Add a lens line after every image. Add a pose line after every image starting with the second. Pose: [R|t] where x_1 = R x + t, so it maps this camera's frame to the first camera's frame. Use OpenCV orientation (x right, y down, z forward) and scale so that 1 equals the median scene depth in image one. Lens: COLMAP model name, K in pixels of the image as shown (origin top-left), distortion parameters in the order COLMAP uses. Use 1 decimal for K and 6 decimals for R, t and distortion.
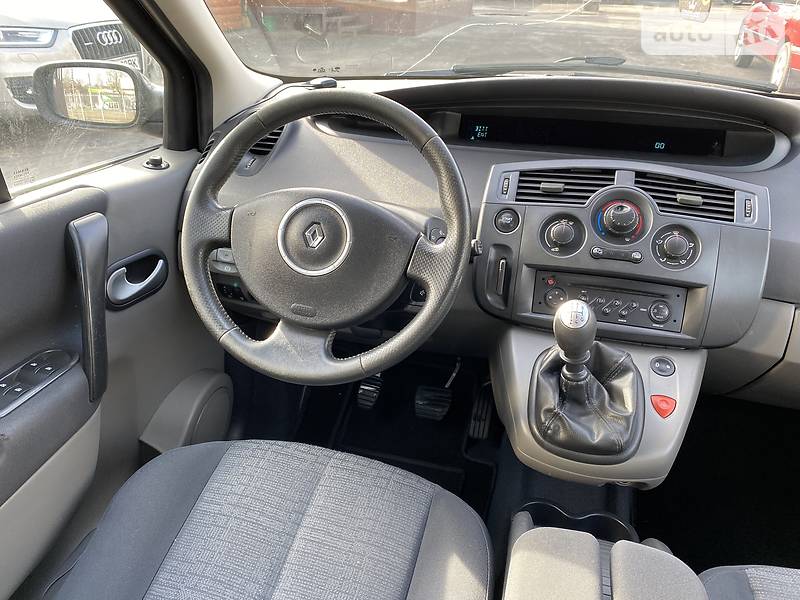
lens RADIAL K [[619.4, 0, 398.2], [0, 619.4, 295.0], [0, 0, 1]] dist [0.071938, -0.145565]
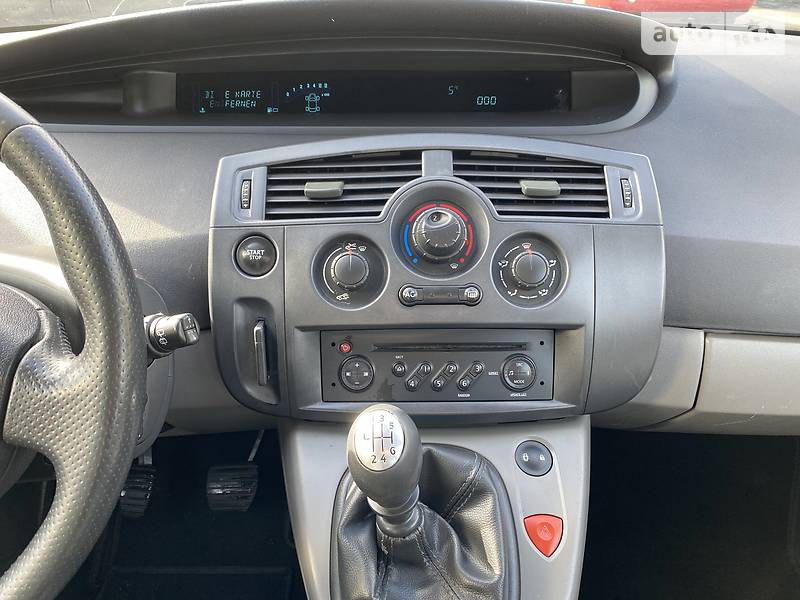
lens RADIAL K [[611.9, 0, 401.5], [0, 611.9, 301.1], [0, 0, 1]] dist [0.101761, -0.194984]
pose [[0.960520, -0.152845, 0.232464, 0.174090], [0.137019, 0.987096, 0.082864, -0.111734], [-0.242130, -0.047741, 0.969068, 0.433251]]
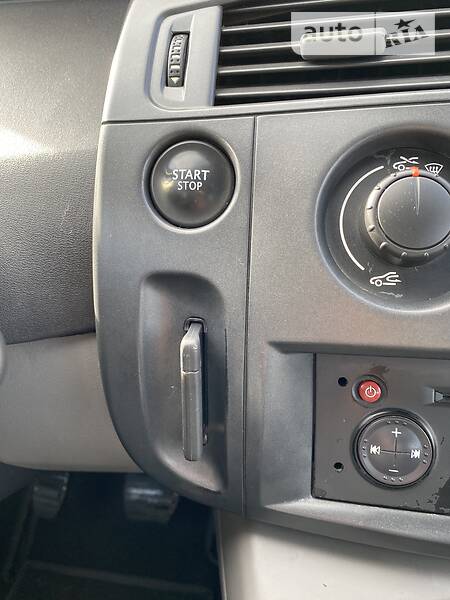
lens RADIAL K [[464.5, 0, 225.0], [0, 464.5, 300.0], [0, 0, 1]] dist [0.071938, -0.145565]
pose [[0.990364, -0.109262, 0.085095, 0.175453], [0.102213, 0.991276, 0.083208, -0.089019], [-0.093444, -0.073709, 0.992892, 0.835655]]
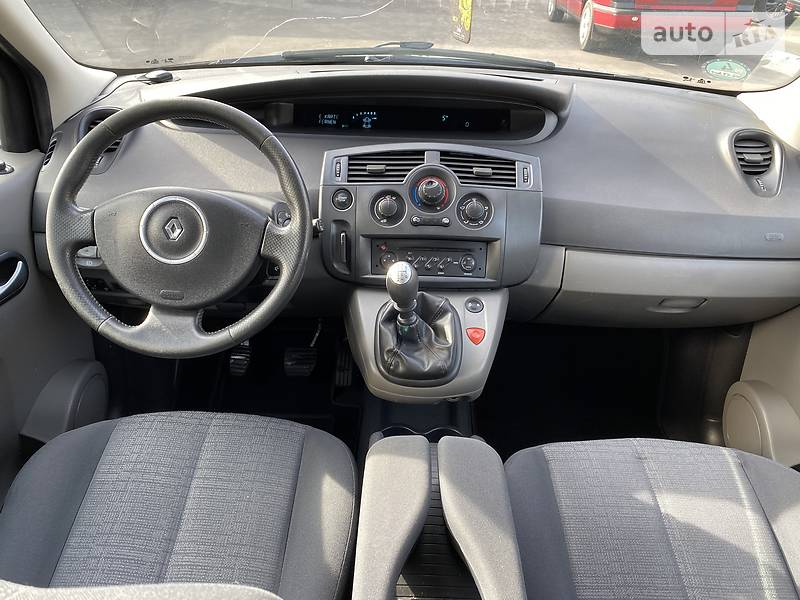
lens RADIAL K [[611.9, 0, 401.5], [0, 611.9, 301.1], [0, 0, 1]] dist [0.101761, -0.194984]
pose [[0.968957, -0.117810, 0.217356, 0.007327], [0.101819, 0.991301, 0.083397, -0.013978], [-0.225290, -0.058678, 0.972523, -0.186401]]
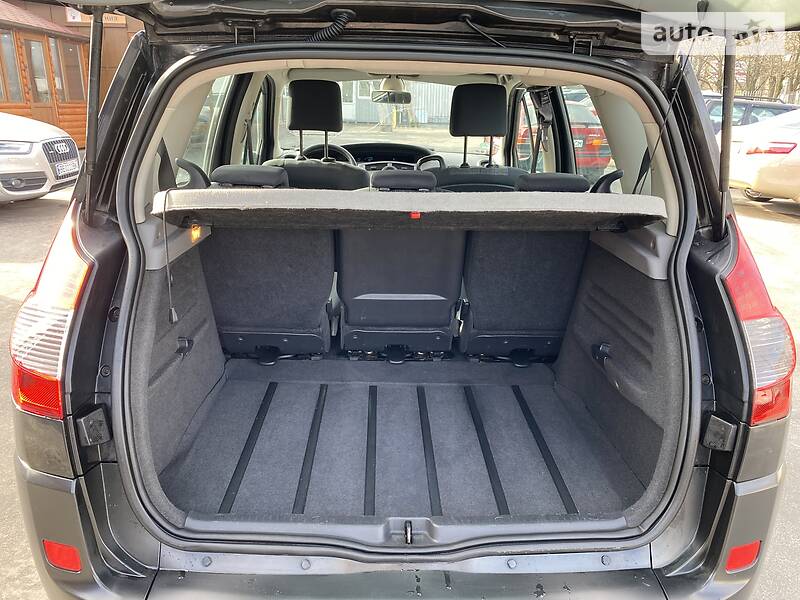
lens RADIAL K [[612.9, 0, 397.2], [0, 612.9, 300.1], [0, 0, 1]] dist [0.033258, -0.041835]
pose [[0.957942, -0.079138, 0.275833, -0.817992], [0.122643, 0.981918, -0.144209, 1.338886], [-0.259433, 0.171973, 0.950326, -2.849798]]
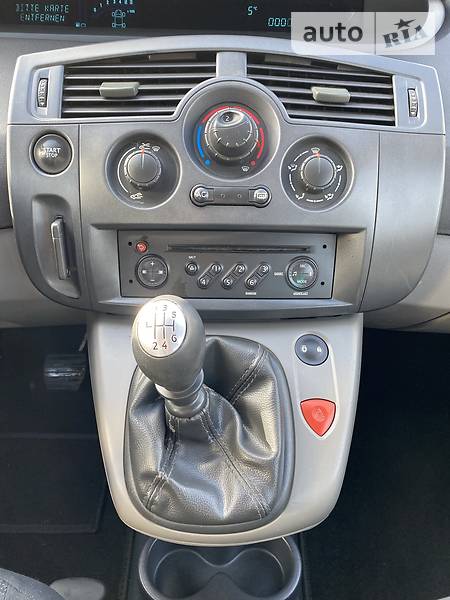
lens RADIAL K [[459.7, 0, 225.0], [0, 459.7, 300.0], [0, 0, 1]] dist [0.033258, -0.041835]
pose [[0.959470, -0.164043, 0.229146, 0.219516], [0.114691, 0.970032, 0.214207, -0.062553], [-0.257418, -0.179244, 0.949530, 0.540336]]
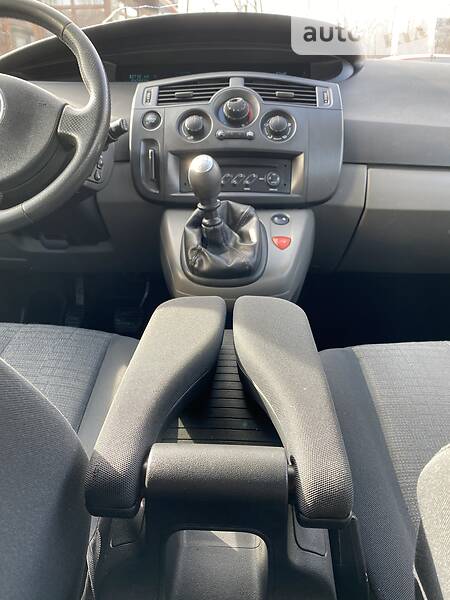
lens RADIAL K [[459.7, 0, 225.0], [0, 459.7, 300.0], [0, 0, 1]] dist [0.033258, -0.041835]
pose [[0.974525, -0.107220, 0.196989, 0.102439], [0.116045, 0.992669, -0.033784, 0.300128], [-0.191922, 0.055783, 0.979824, 0.086286]]
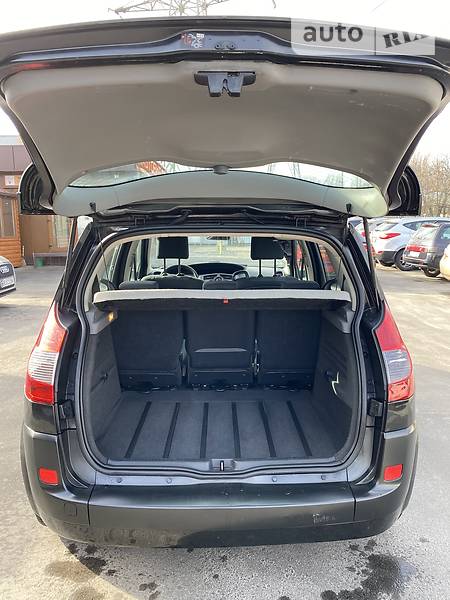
lens RADIAL K [[462.1, 0, 234.8], [0, 462.1, 284.8], [0, 0, 1]] dist [0.012356, -0.005553]
pose [[0.955513, -0.052341, 0.290269, -0.955016], [0.149725, 0.933976, -0.324455, 1.599263], [-0.254122, 0.353482, 0.900262, -3.619010]]
